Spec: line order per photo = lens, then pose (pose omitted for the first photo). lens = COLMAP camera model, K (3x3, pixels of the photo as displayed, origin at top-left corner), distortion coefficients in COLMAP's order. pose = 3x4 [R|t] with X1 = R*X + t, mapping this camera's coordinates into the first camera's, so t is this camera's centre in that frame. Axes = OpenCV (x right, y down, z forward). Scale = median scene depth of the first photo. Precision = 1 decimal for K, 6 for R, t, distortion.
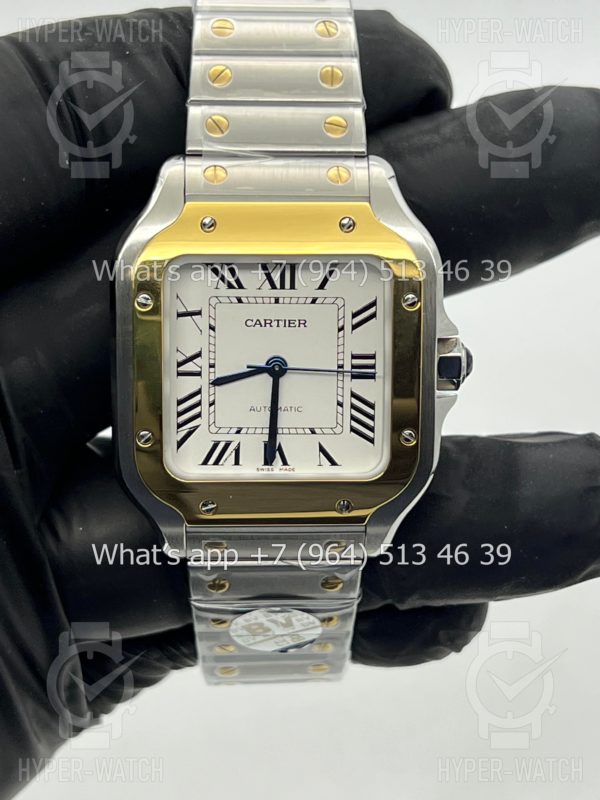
lens RADIAL K [[1894.9, 0, 300.0], [0, 1894.9, 400.0], [0, 0, 1]] dist [0.277682, -0.333349]
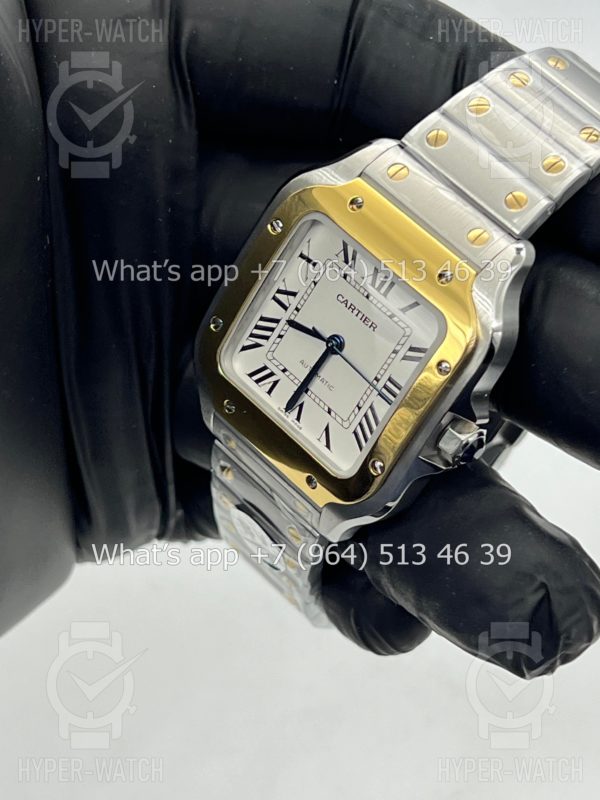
lens RADIAL K [[1894.9, 0, 300.0], [0, 1894.9, 400.0], [0, 0, 1]] dist [0.277682, -0.333349]
pose [[0.663430, 0.609124, -0.434545, 0.474462], [-0.577088, 0.786208, 0.221013, -0.224434], [0.476267, 0.104144, 0.873112, 0.024202]]
